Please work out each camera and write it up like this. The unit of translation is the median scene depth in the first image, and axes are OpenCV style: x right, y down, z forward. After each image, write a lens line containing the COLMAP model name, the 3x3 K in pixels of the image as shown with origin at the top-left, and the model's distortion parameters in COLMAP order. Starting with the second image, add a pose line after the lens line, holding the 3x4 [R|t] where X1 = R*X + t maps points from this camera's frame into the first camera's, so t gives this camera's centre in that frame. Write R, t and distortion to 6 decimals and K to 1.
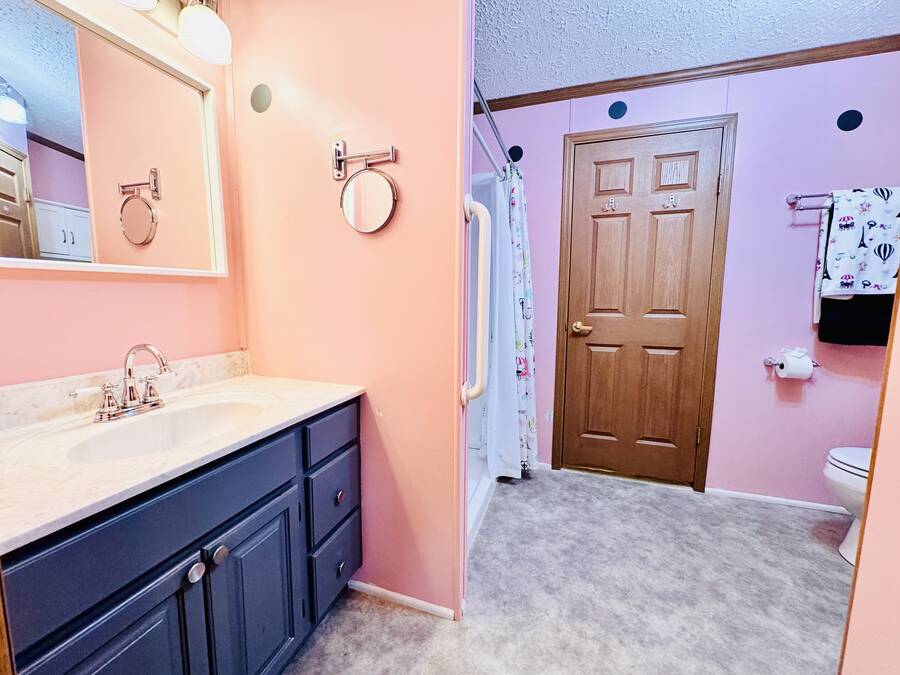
lens RADIAL K [[357.3, 0, 450.0], [0, 357.3, 337.5], [0, 0, 1]] dist [-0.000919, -0.000018]
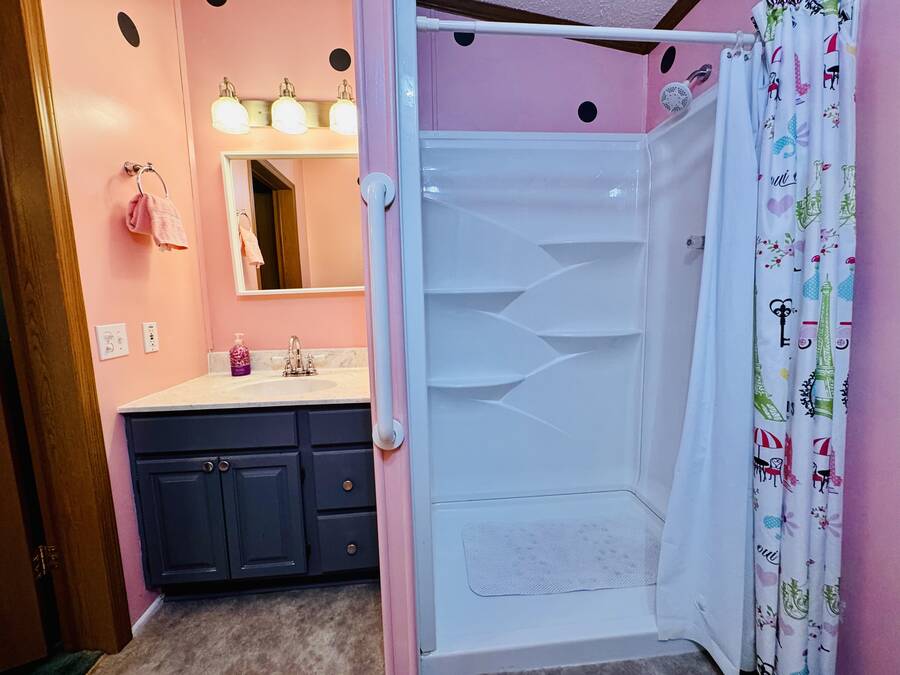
lens RADIAL K [[357.3, 0, 450.0], [0, 357.3, 337.5], [0, 0, 1]] dist [-0.000919, -0.000018]
pose [[0.393020, 0.088028, -0.915307, 0.454535], [-0.074124, 0.995201, 0.063884, -0.062982], [0.916537, 0.042738, 0.397659, 0.467074]]
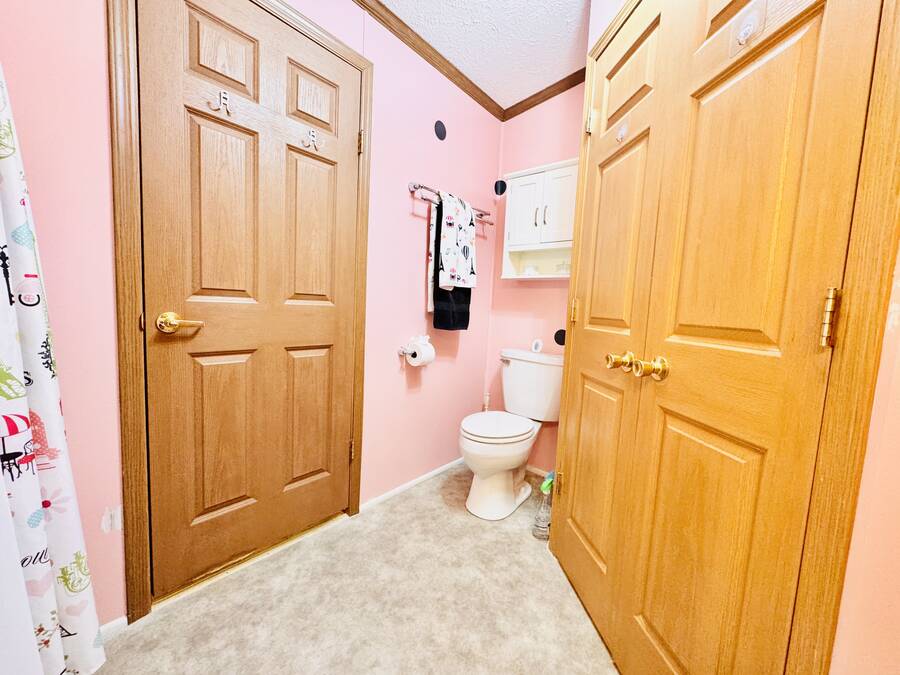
lens RADIAL K [[357.3, 0, 450.0], [0, 357.3, 337.5], [0, 0, 1]] dist [-0.000919, -0.000018]
pose [[0.371941, -0.073194, 0.925366, 0.039289], [0.048927, 0.997047, 0.059198, -0.020561], [-0.926966, 0.023257, 0.374423, 0.482082]]
